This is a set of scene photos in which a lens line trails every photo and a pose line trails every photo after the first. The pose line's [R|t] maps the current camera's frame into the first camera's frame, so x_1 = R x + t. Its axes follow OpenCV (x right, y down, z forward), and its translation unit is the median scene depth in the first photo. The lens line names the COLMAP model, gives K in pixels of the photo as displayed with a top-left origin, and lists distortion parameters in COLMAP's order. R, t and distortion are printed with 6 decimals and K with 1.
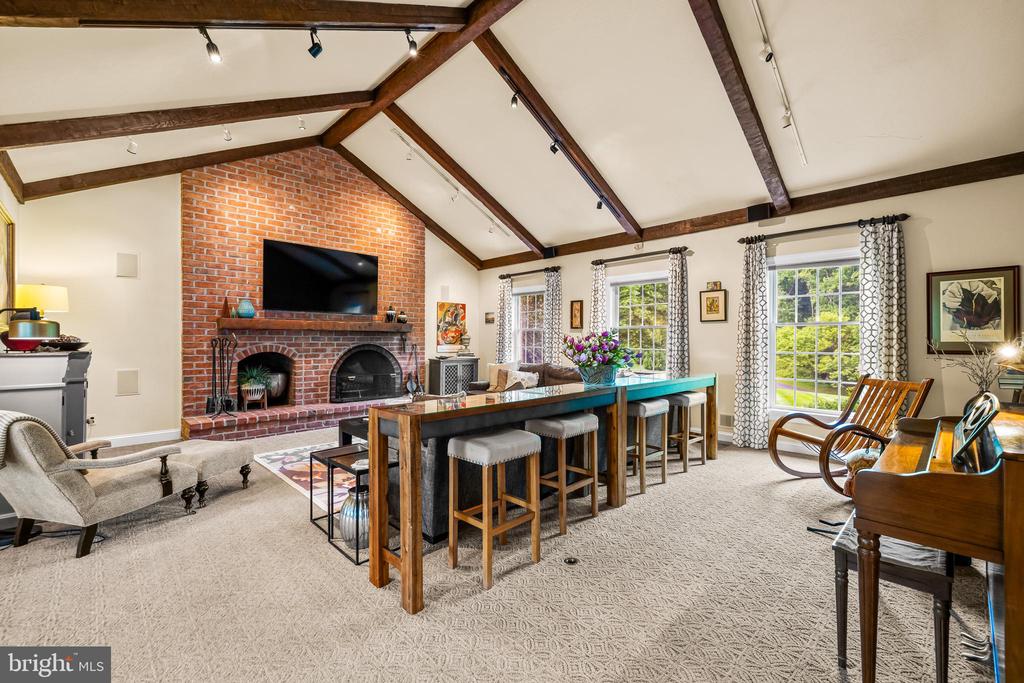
lens RADIAL K [[434.4, 0, 508.7], [0, 434.4, 340.4], [0, 0, 1]] dist [0.005325, 0.000207]
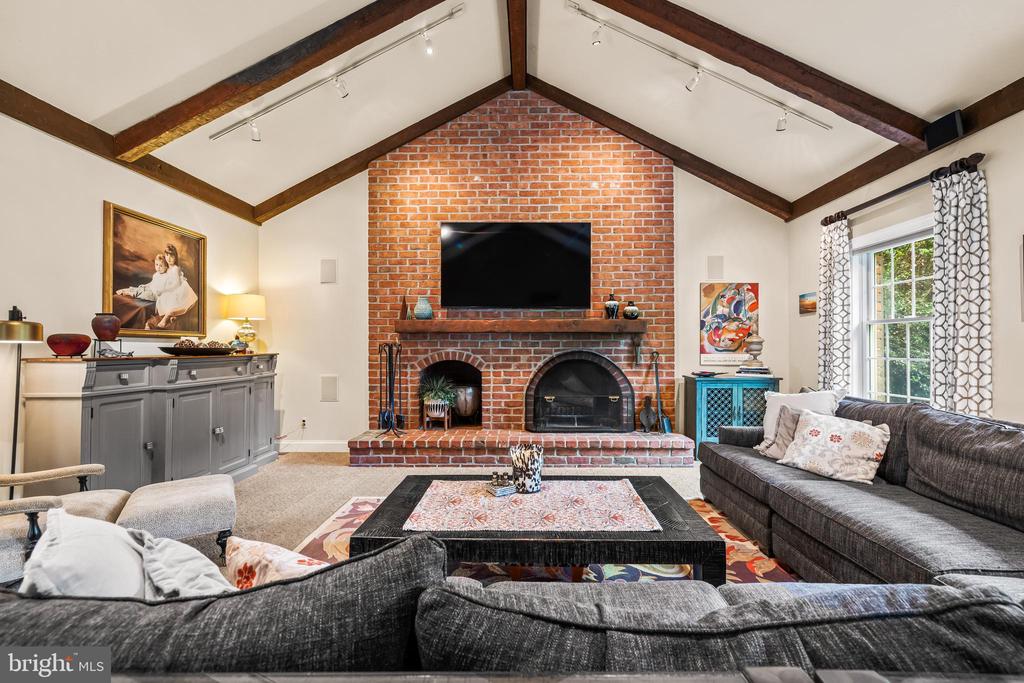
lens RADIAL K [[434.4, 0, 519.9], [0, 434.4, 341.7], [0, 0, 1]] dist [0.005325, 0.000207]
pose [[0.709510, -0.011247, -0.704606, 0.102910], [0.001233, 0.999891, -0.014719, 0.003720], [0.704694, 0.009574, 0.709446, 0.452610]]
